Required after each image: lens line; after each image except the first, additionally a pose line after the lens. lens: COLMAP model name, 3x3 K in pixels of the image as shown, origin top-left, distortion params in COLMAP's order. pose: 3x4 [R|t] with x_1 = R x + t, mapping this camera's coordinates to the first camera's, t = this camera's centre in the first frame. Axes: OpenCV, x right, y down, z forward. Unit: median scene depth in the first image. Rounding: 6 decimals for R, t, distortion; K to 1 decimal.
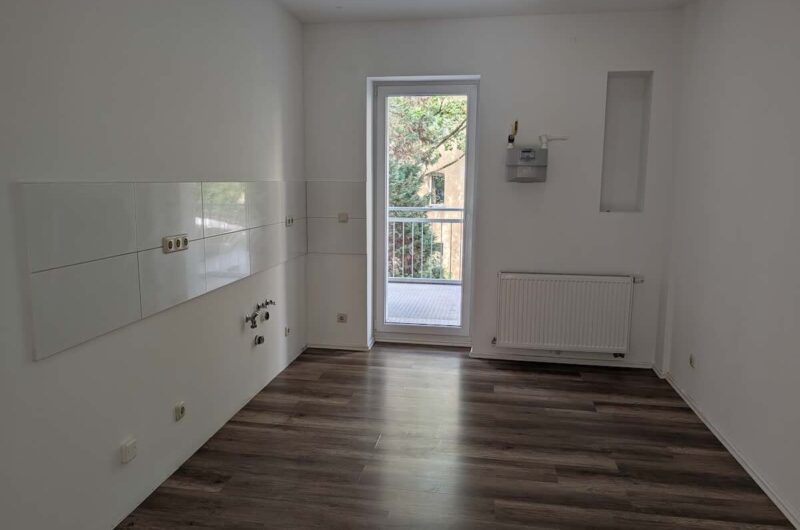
lens RADIAL K [[585.1, 0, 398.3], [0, 585.1, 266.4], [0, 0, 1]] dist [0.000382, -0.001835]
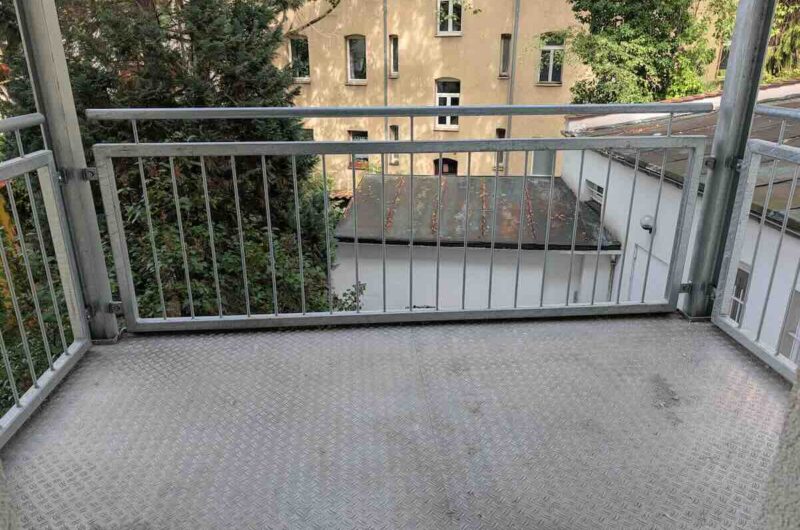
lens RADIAL K [[585.1, 0, 400.3], [0, 585.1, 265.3], [0, 0, 1]] dist [0.000382, -0.001835]
pose [[0.972282, -0.090177, 0.215721, 0.013971], [0.043819, 0.976561, 0.210731, -0.049452], [-0.229667, -0.195438, 0.953445, 0.409559]]
